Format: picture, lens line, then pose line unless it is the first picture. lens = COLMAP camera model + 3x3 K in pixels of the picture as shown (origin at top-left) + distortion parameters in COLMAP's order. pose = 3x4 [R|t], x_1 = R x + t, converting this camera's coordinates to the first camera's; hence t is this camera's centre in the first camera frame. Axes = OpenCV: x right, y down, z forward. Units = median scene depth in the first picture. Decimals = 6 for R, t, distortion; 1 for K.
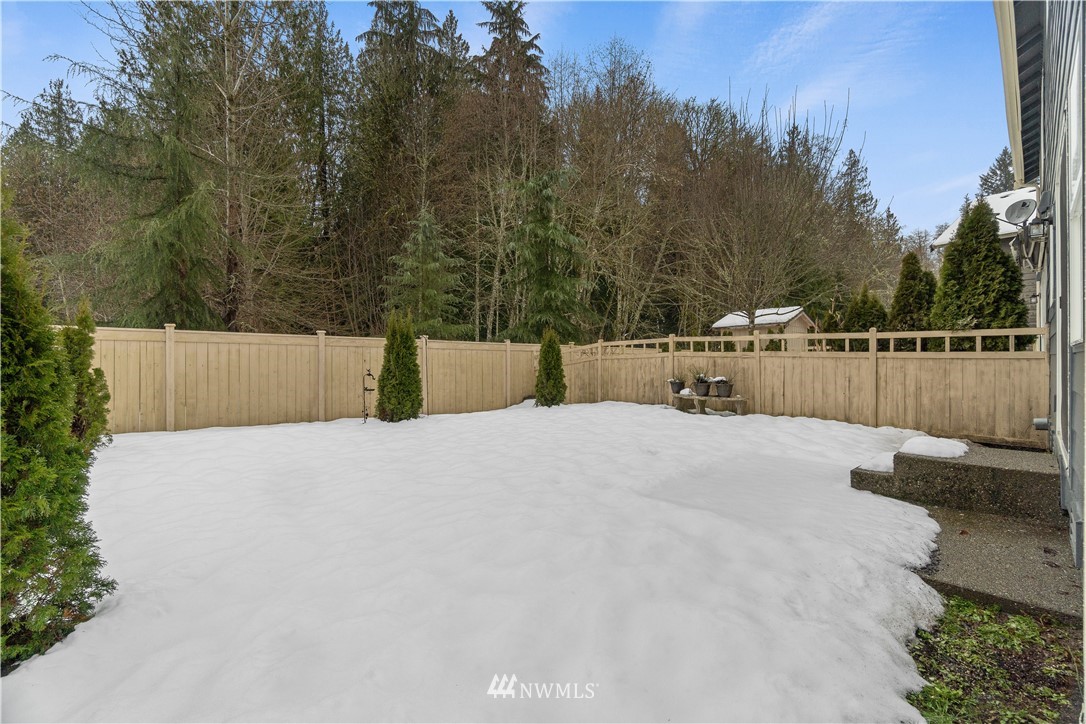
lens RADIAL K [[474.0, 0, 547.0], [0, 474.0, 345.8], [0, 0, 1]] dist [-0.001787, -0.000364]
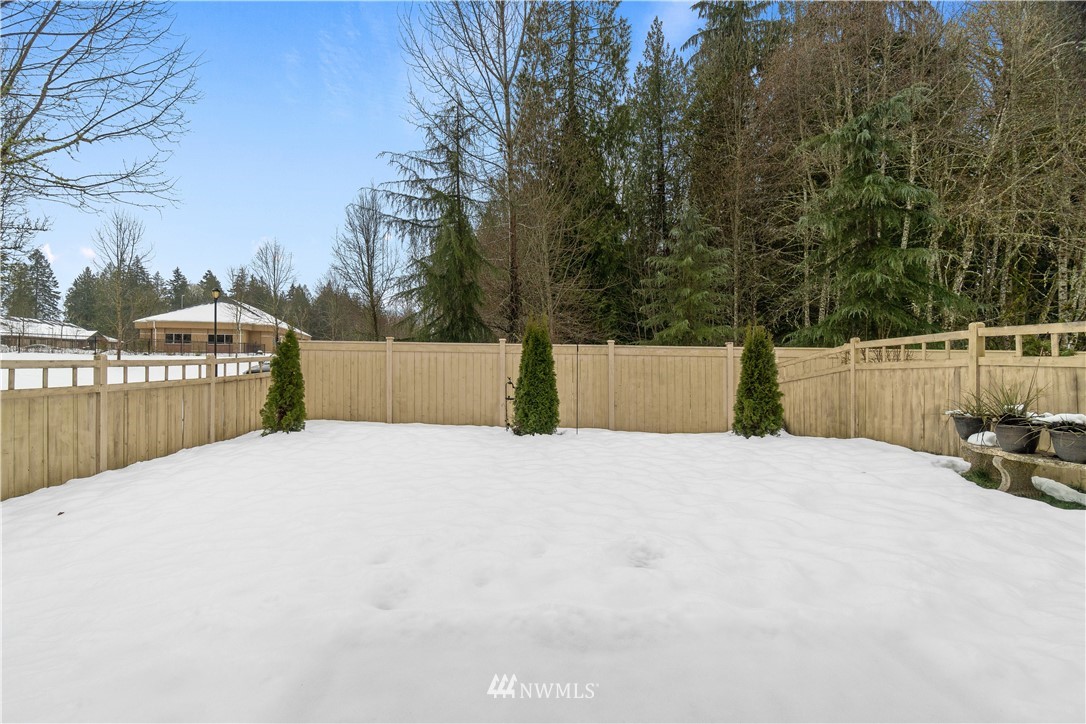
lens RADIAL K [[464.0, 0, 543.0], [0, 464.0, 362.0], [0, 0, 1]] dist [0.000143, 0.000006]
pose [[0.725966, 0.000498, -0.687731, 0.277928], [0.010774, 0.999869, 0.012097, 0.007718], [0.687646, -0.016191, 0.725865, 0.327483]]
